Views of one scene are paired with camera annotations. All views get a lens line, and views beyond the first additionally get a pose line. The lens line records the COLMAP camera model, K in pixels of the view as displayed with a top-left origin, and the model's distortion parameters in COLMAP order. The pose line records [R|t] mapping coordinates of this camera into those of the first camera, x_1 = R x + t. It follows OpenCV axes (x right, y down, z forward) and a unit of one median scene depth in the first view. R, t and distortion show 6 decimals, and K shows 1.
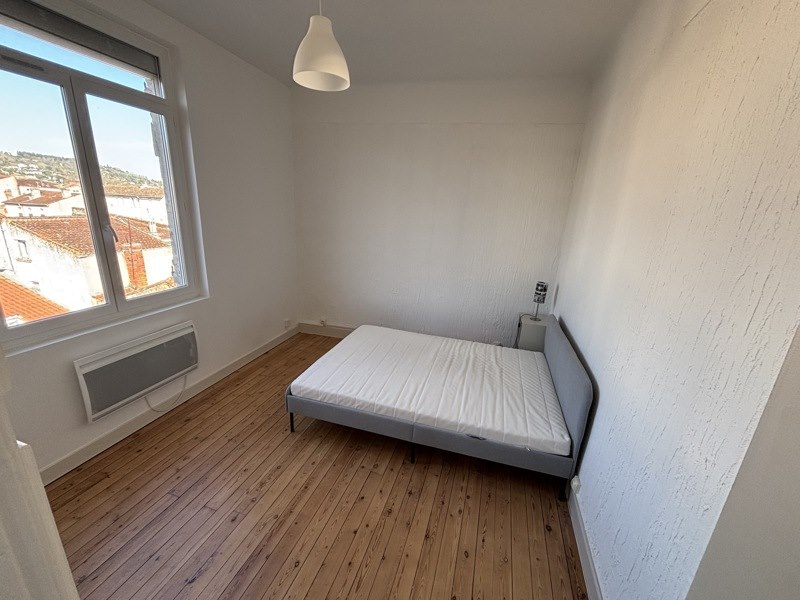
lens RADIAL K [[320.8, 0, 401.0], [0, 320.8, 298.5], [0, 0, 1]] dist [-0.002152, -0.000185]
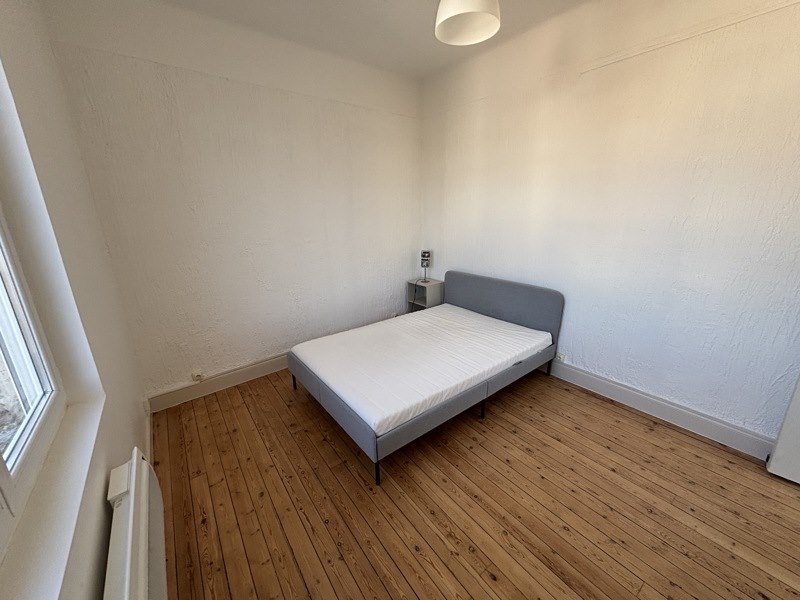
lens RADIAL K [[320.8, 0, 401.0], [0, 320.8, 298.5], [0, 0, 1]] dist [-0.002152, -0.000185]
pose [[0.585398, -0.284218, 0.759295, -0.804915], [0.273857, 0.950812, 0.144769, -0.105749], [-0.763093, 0.123191, 0.634439, 0.446840]]
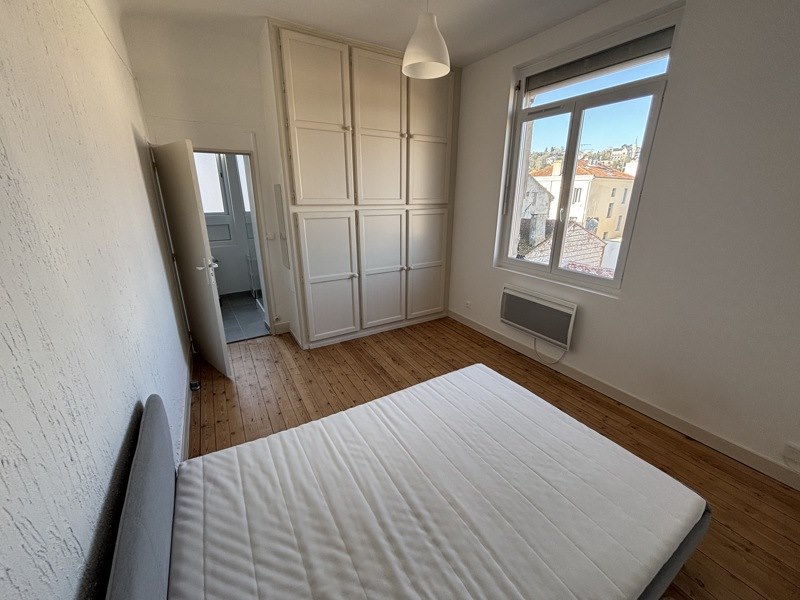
lens RADIAL K [[320.8, 0, 401.0], [0, 320.8, 298.5], [0, 0, 1]] dist [-0.002152, -0.000185]
pose [[-0.672995, 0.180829, -0.717202, 0.524806], [-0.243397, 0.861506, 0.445607, -0.306302], [0.698452, 0.474456, -0.535776, 1.288596]]
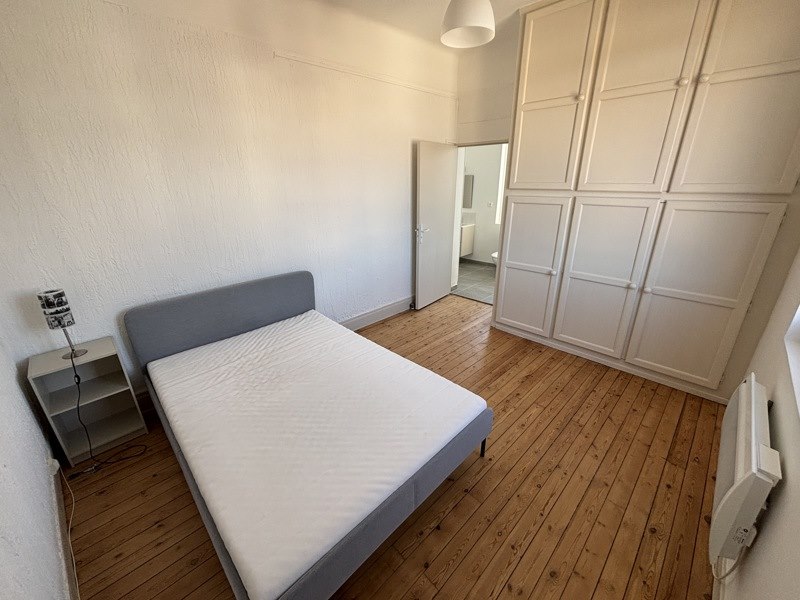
lens RADIAL K [[324.5, 0, 399.5], [0, 324.5, 297.7], [0, 0, 1]] dist [0.000800, 0.000105]
pose [[-0.877284, -0.205658, 0.433680, -0.453689], [0.100350, 0.804992, 0.584737, -0.422173], [-0.469365, 0.556500, -0.685569, 1.520341]]
